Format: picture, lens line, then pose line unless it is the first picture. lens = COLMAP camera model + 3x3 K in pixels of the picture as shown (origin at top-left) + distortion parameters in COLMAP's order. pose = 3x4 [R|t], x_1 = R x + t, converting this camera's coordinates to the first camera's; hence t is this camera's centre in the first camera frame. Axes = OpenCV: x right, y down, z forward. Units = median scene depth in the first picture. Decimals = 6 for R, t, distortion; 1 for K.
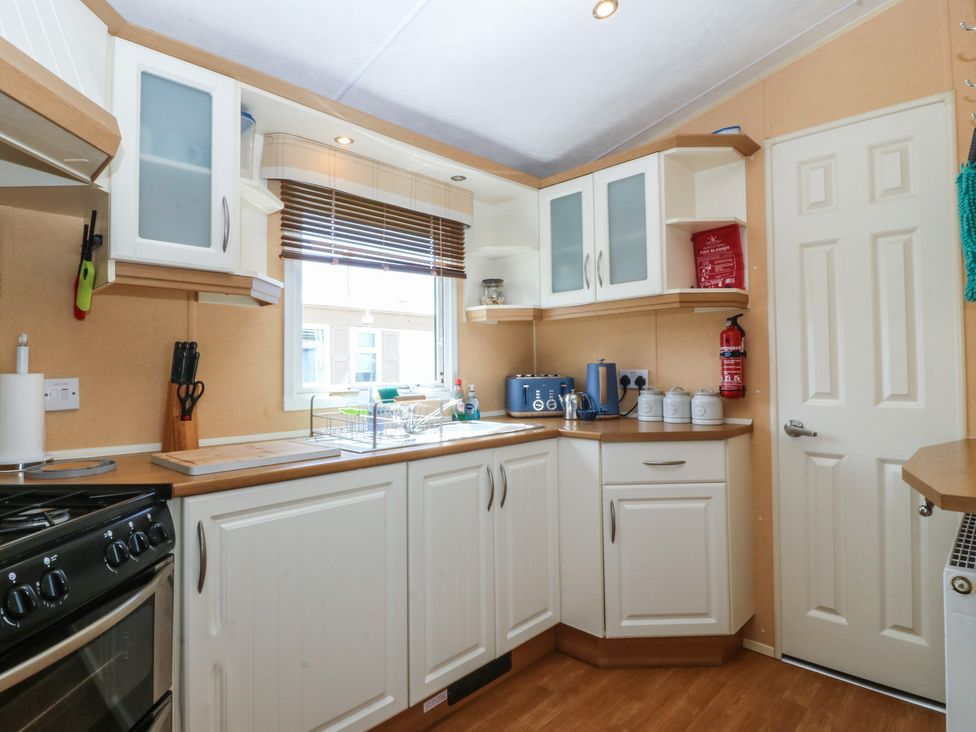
lens RADIAL K [[545.9, 0, 485.5], [0, 545.9, 353.1], [0, 0, 1]] dist [-0.003198, -0.009594]
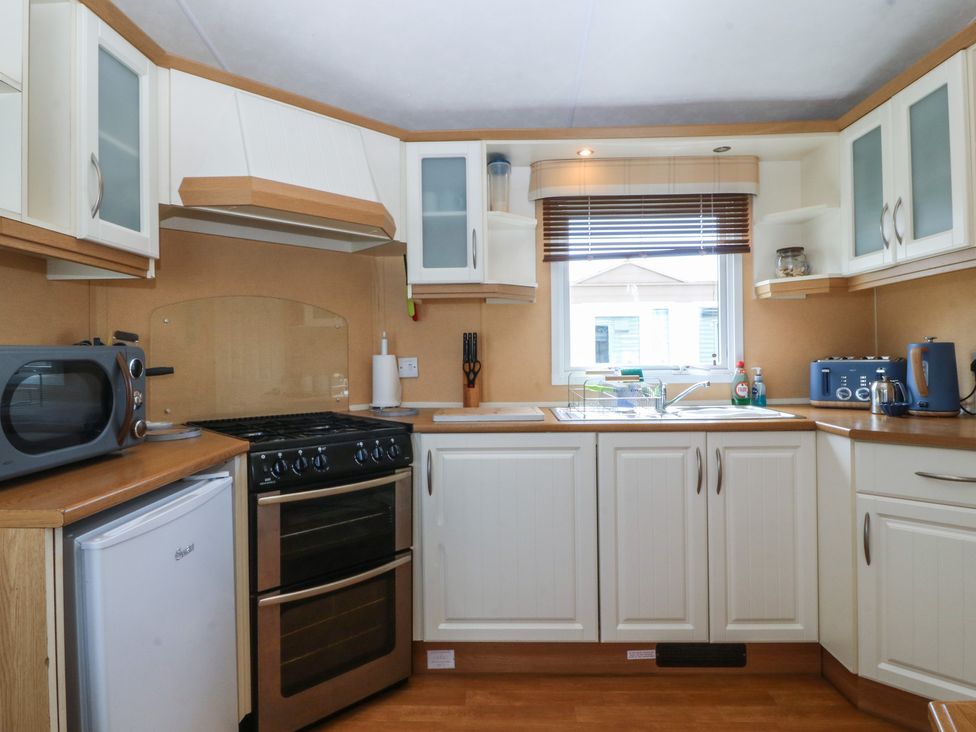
lens RADIAL K [[573.0, 0, 482.8], [0, 573.0, 356.4], [0, 0, 1]] dist [0.004086, -0.008970]
pose [[0.673045, 0.006617, -0.739572, 0.474461], [0.026191, 0.999120, 0.032775, -0.006051], [0.739138, -0.041429, 0.672279, 0.010686]]
